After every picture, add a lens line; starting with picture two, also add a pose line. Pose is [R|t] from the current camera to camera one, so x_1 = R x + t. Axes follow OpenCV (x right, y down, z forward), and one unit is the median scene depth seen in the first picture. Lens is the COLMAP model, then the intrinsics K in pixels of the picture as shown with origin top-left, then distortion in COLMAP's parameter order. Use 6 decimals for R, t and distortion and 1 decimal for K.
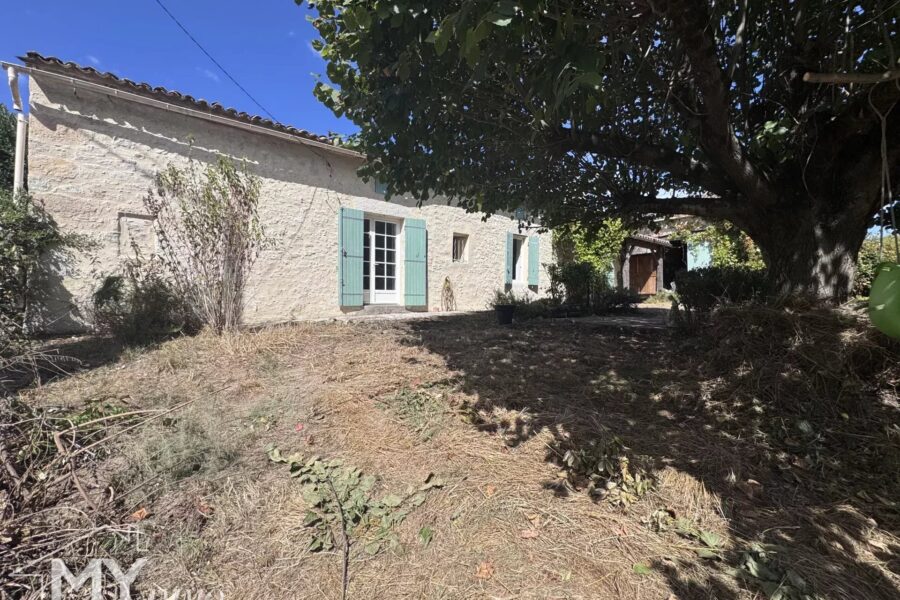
lens RADIAL K [[358.0, 0, 449.3], [0, 358.0, 297.0], [0, 0, 1]] dist [-0.003342, 0.000876]
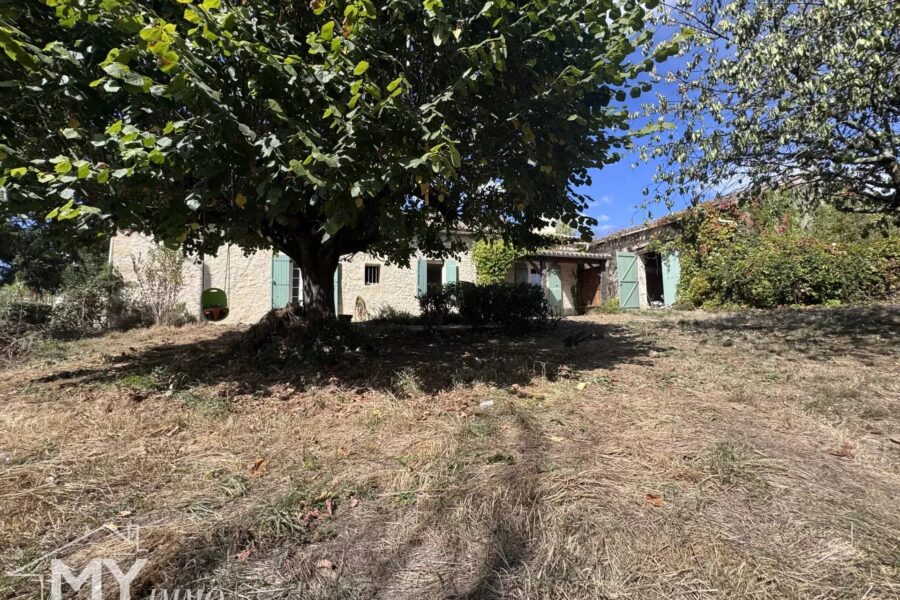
lens RADIAL K [[358.0, 0, 447.6], [0, 358.0, 295.8], [0, 0, 1]] dist [-0.003342, 0.000876]
pose [[0.934477, -0.027276, -0.354976, 3.280754], [0.007063, 0.998285, -0.058115, 0.106557], [0.355952, 0.051800, 0.933067, -0.675086]]
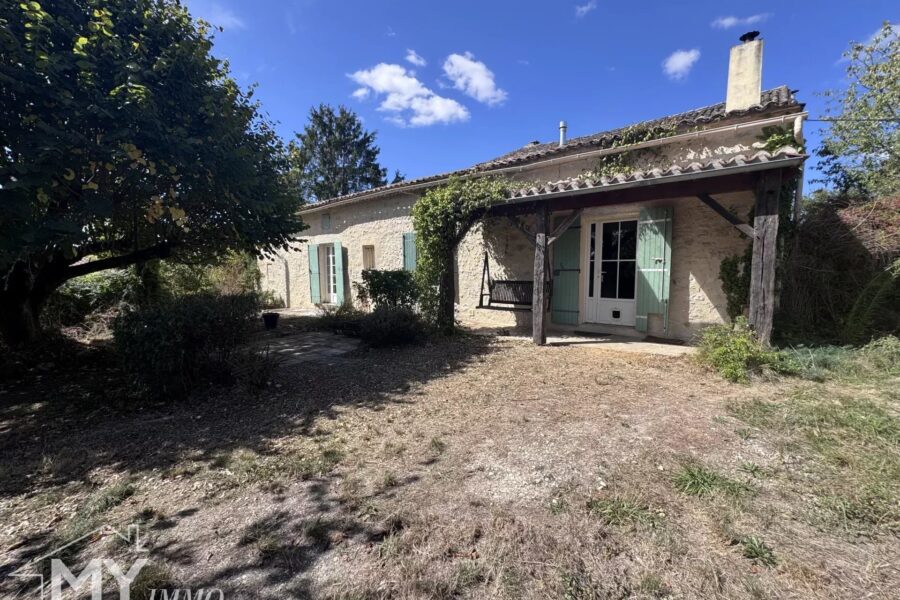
lens RADIAL K [[358.0, 0, 450.4], [0, 358.0, 299.0], [0, 0, 1]] dist [-0.003342, 0.000876]
pose [[0.226698, 0.076976, -0.970919, 4.998912], [0.013348, 0.996533, 0.082123, -0.414592], [0.973874, -0.031577, 0.224884, 4.187736]]
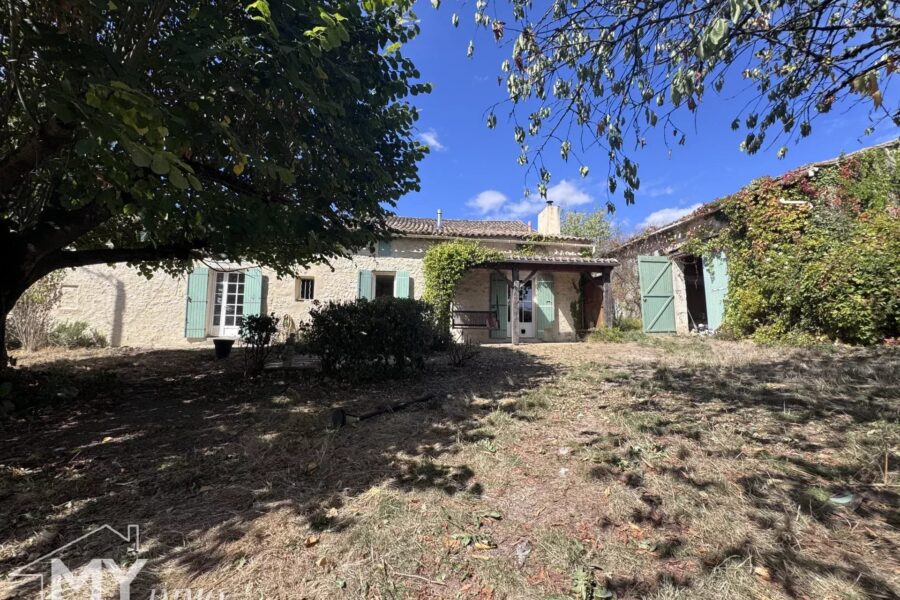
lens RADIAL K [[358.0, 0, 449.2], [0, 358.0, 294.4], [0, 0, 1]] dist [-0.003342, 0.000876]
pose [[0.845115, -0.045363, -0.532657, 4.336418], [-0.008910, 0.995059, -0.098880, -0.044373], [0.534511, 0.088311, 0.840535, 1.226801]]
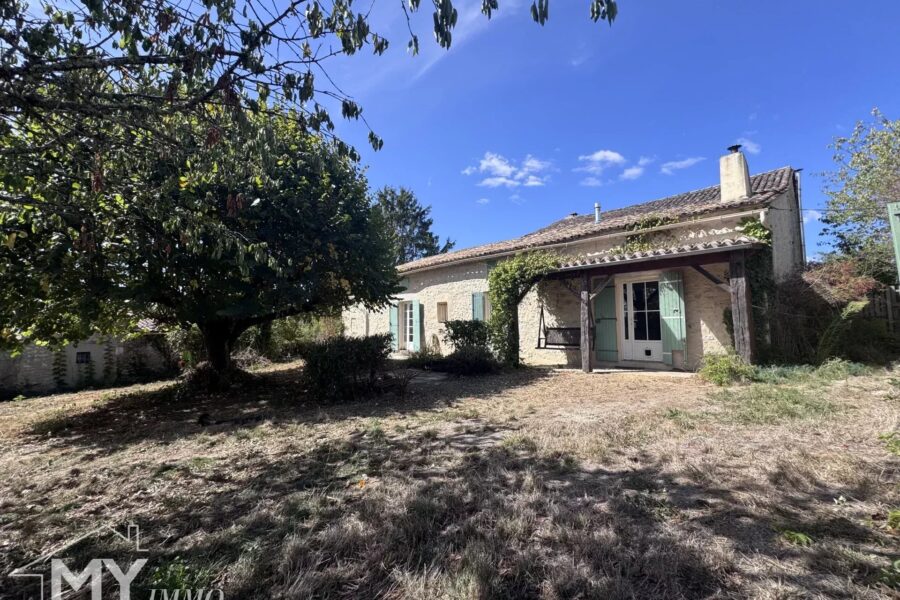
lens RADIAL K [[358.0, 0, 451.6], [0, 358.0, 299.3], [0, 0, 1]] dist [-0.003342, 0.000876]
pose [[0.121167, -0.080940, -0.989327, 5.987691], [0.015140, 0.996705, -0.079689, -0.323615], [0.992517, -0.005323, 0.121993, 3.657437]]
